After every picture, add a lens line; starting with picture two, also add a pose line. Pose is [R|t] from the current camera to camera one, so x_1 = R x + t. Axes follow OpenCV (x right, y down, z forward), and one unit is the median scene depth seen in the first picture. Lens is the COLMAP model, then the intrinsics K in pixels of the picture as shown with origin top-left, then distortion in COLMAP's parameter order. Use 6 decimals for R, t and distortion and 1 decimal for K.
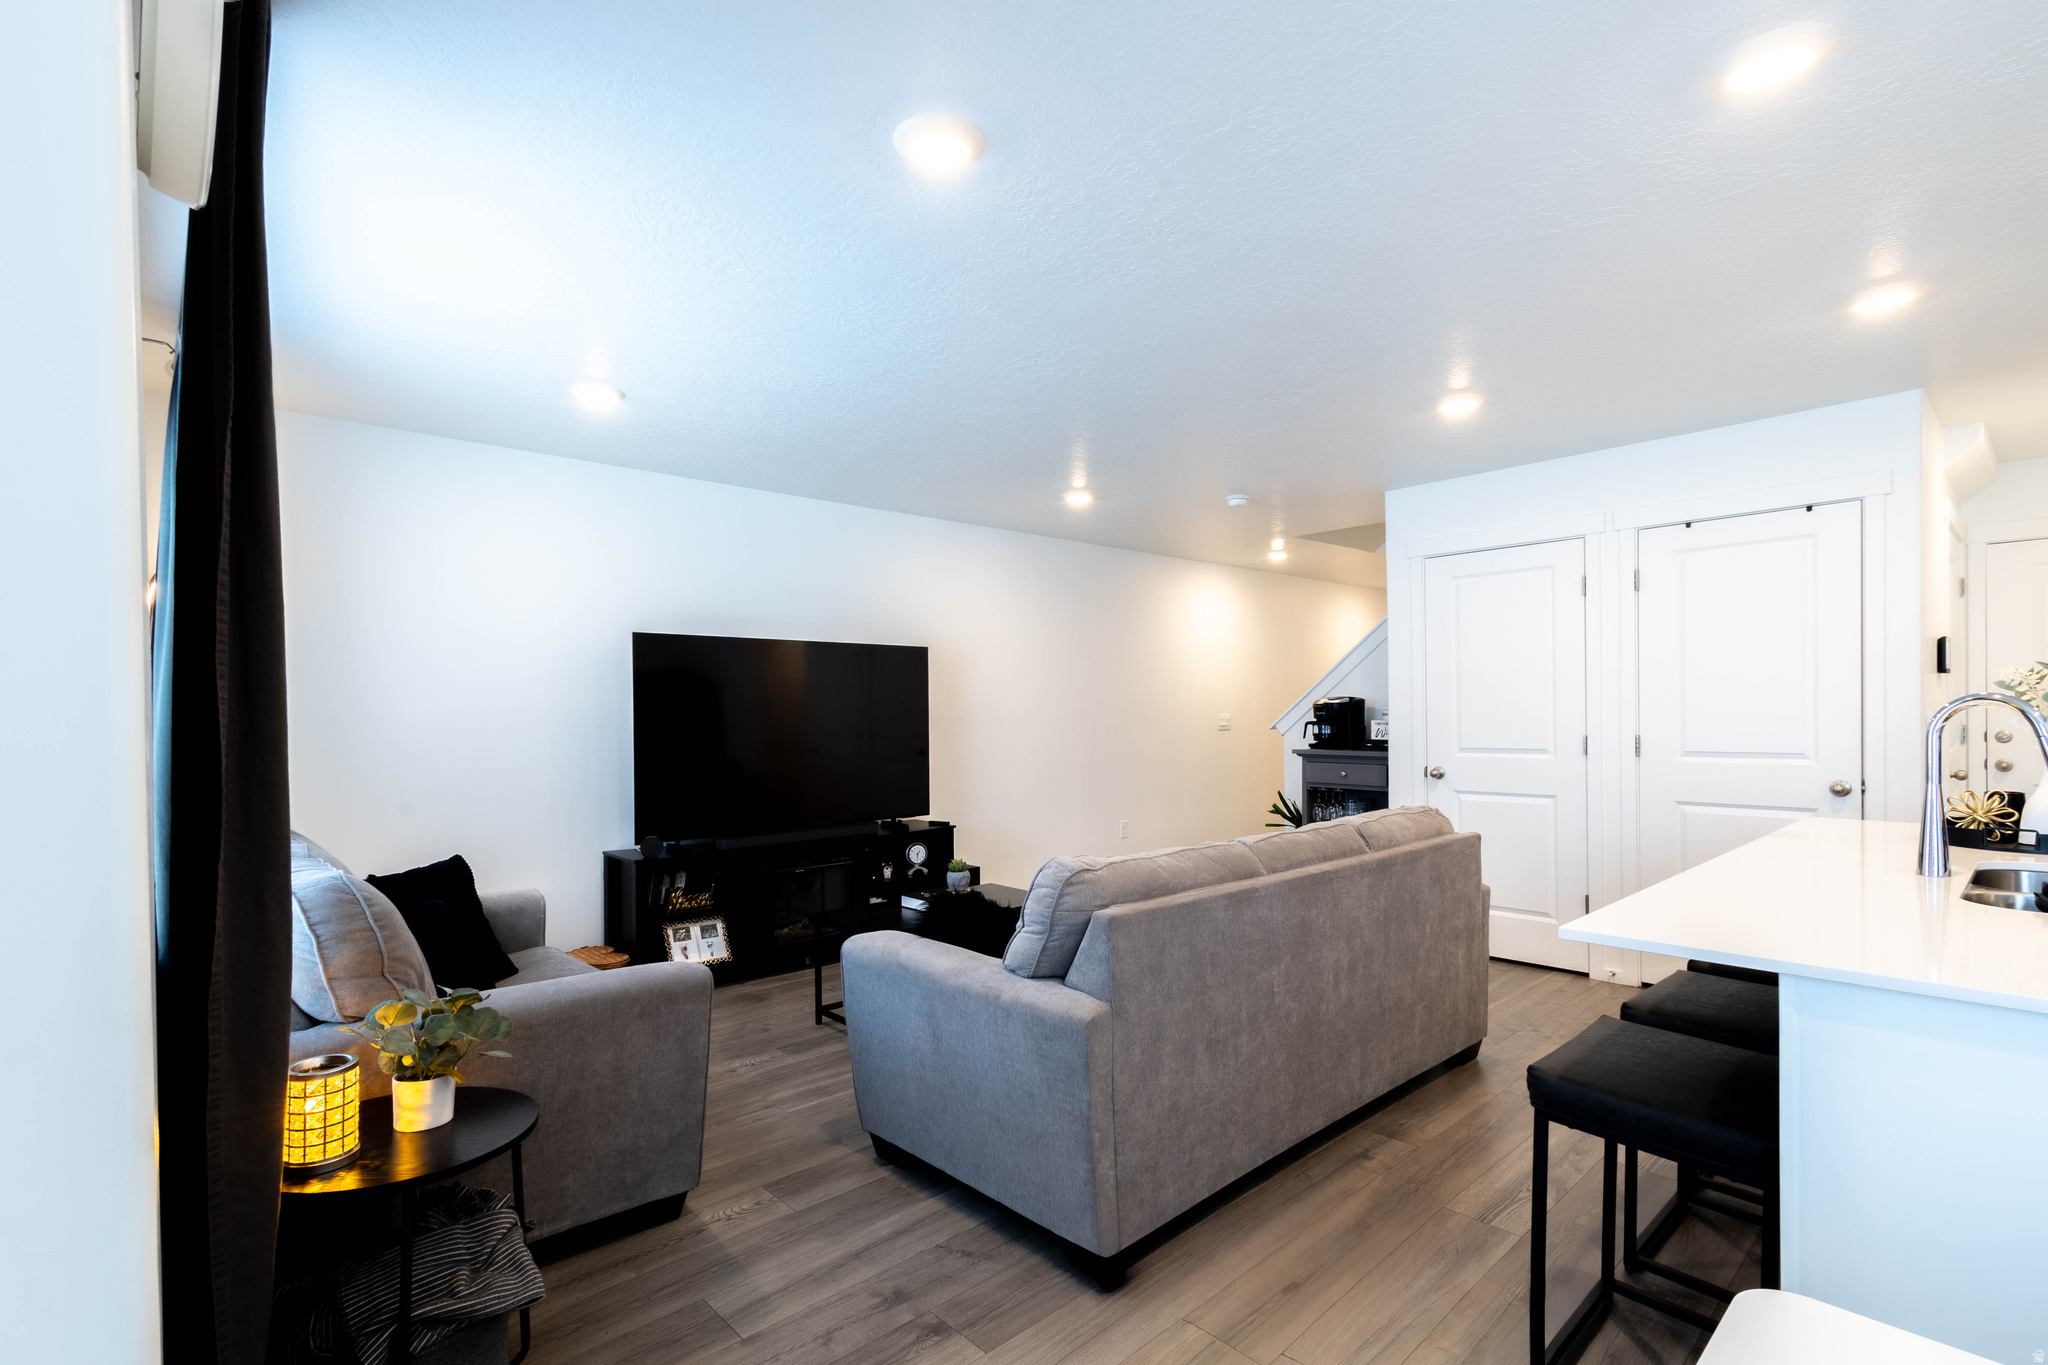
lens RADIAL K [[948.1, 0, 1023.5], [0, 948.1, 721.0], [0, 0, 1]] dist [-0.001873, -0.000745]
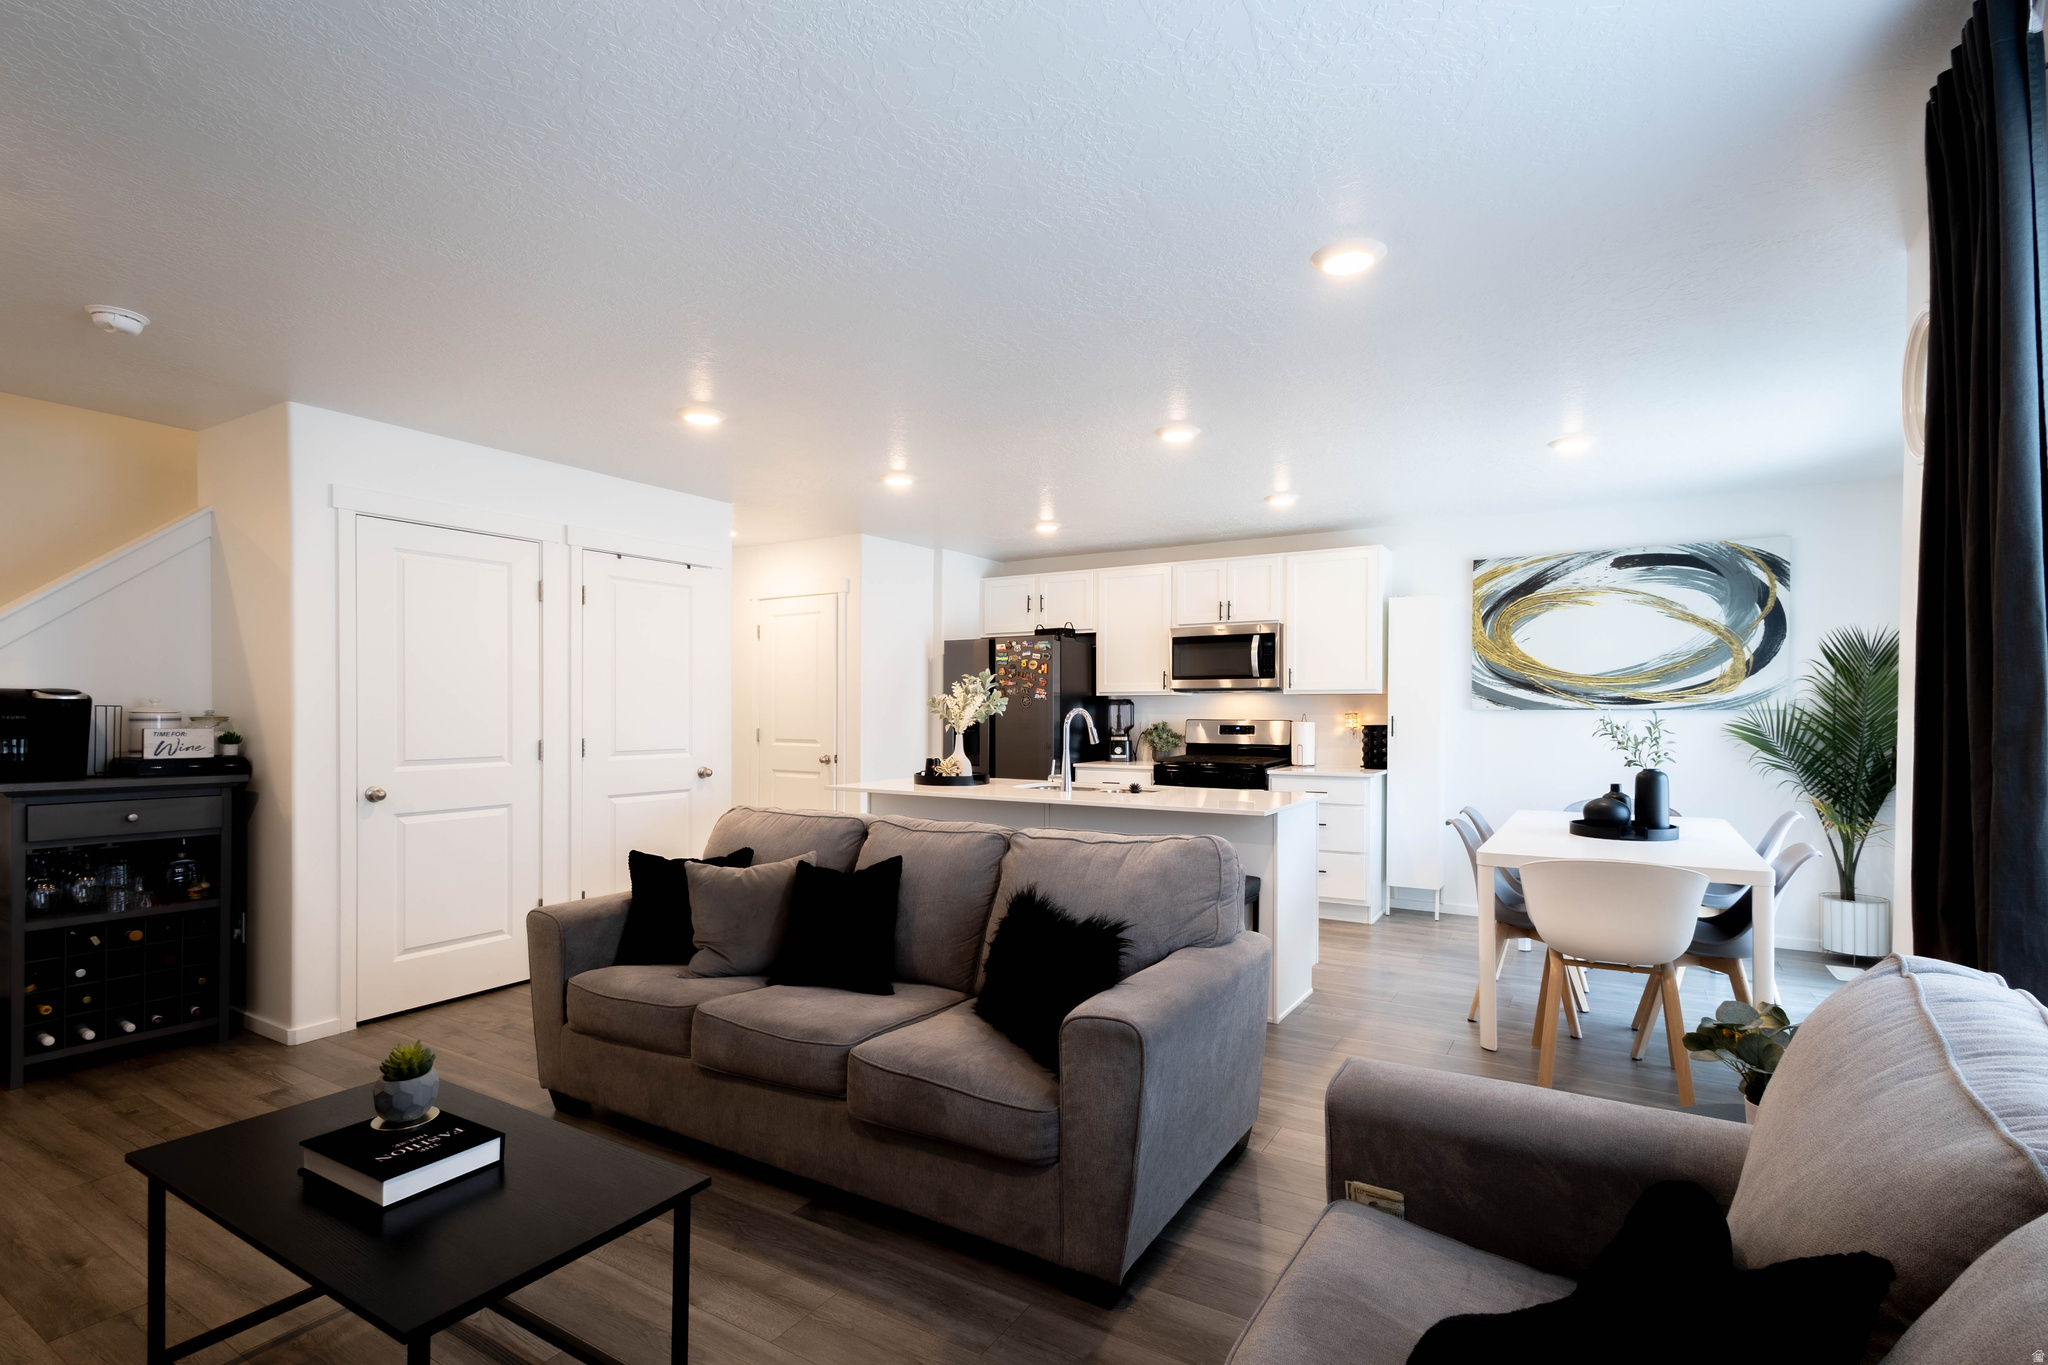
lens RADIAL K [[948.1, 0, 1023.5], [0, 948.1, 721.0], [0, 0, 1]] dist [-0.001873, -0.000745]
pose [[-0.289883, -0.005977, 0.957043, -0.506347], [0.000251, 0.999980, 0.006321, -0.010846], [-0.957062, 0.002072, -0.289876, 0.792639]]
